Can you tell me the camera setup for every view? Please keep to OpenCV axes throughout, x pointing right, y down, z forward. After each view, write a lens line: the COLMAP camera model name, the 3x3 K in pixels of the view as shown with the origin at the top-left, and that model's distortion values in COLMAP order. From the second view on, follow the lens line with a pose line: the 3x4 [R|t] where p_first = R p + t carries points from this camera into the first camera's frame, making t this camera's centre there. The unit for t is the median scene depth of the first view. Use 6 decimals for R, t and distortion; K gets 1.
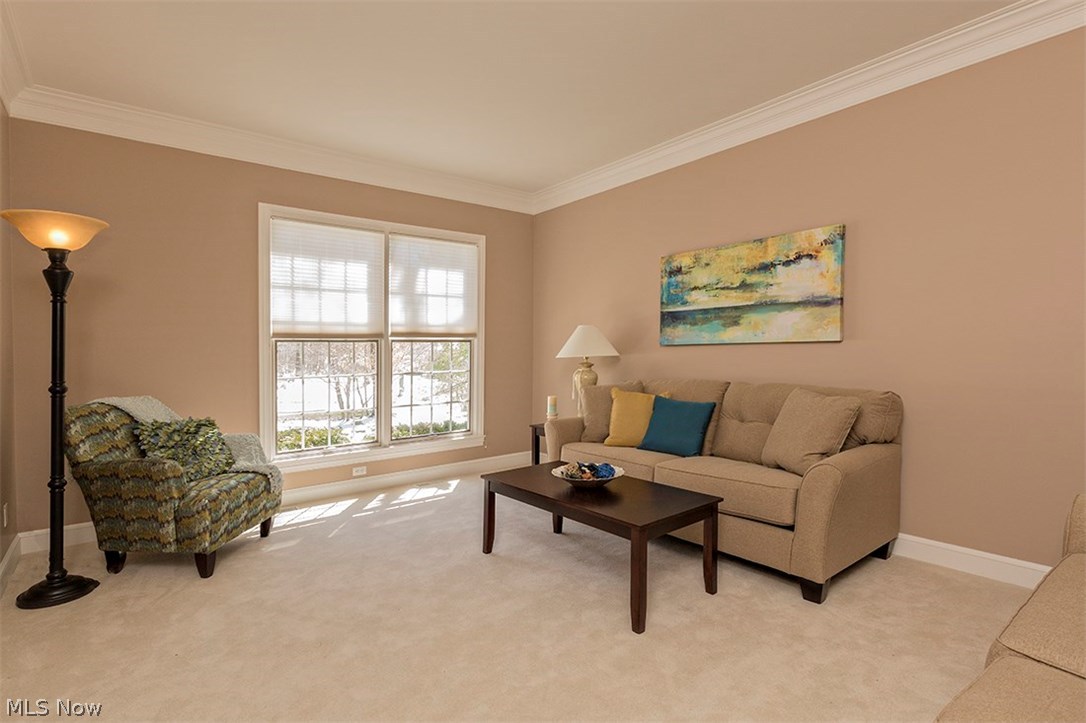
lens RADIAL K [[526.9, 0, 543.0], [0, 526.9, 361.5], [0, 0, 1]] dist [0.000267, -0.000092]
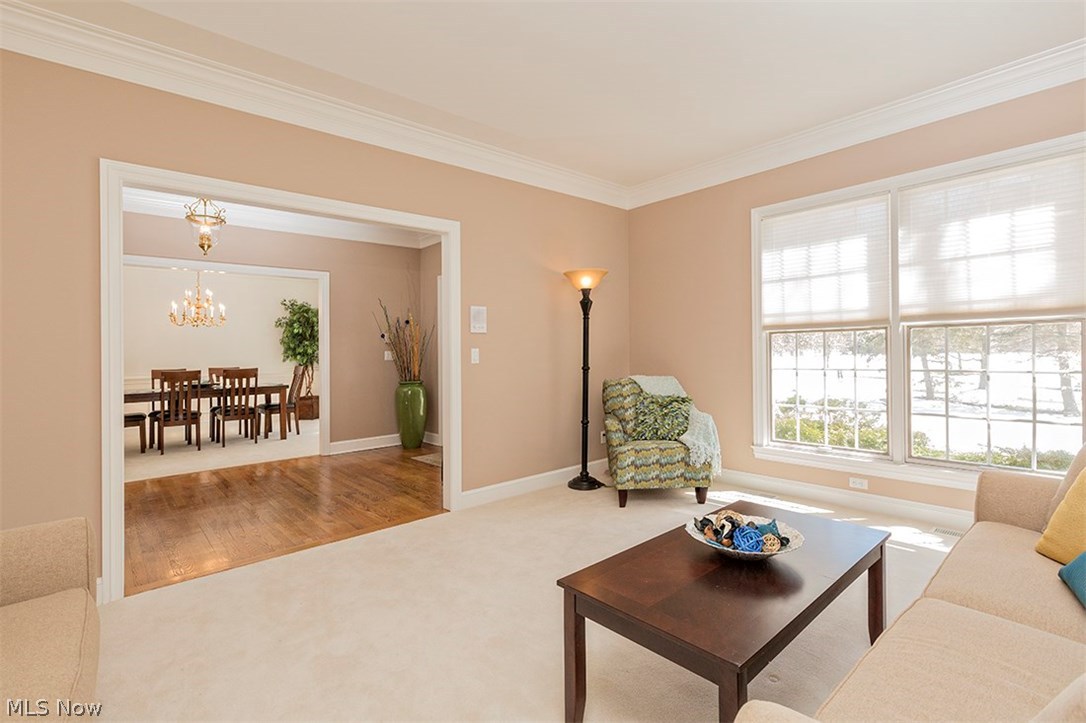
lens RADIAL K [[501.6, 0, 544.9], [0, 501.6, 331.8], [0, 0, 1]] dist [0.001327, 0.000151]
pose [[0.049476, -0.025427, -0.998452, 0.462291], [0.001336, 0.999677, -0.025392, -0.016019], [0.998774, -0.000077, 0.049494, 0.483500]]
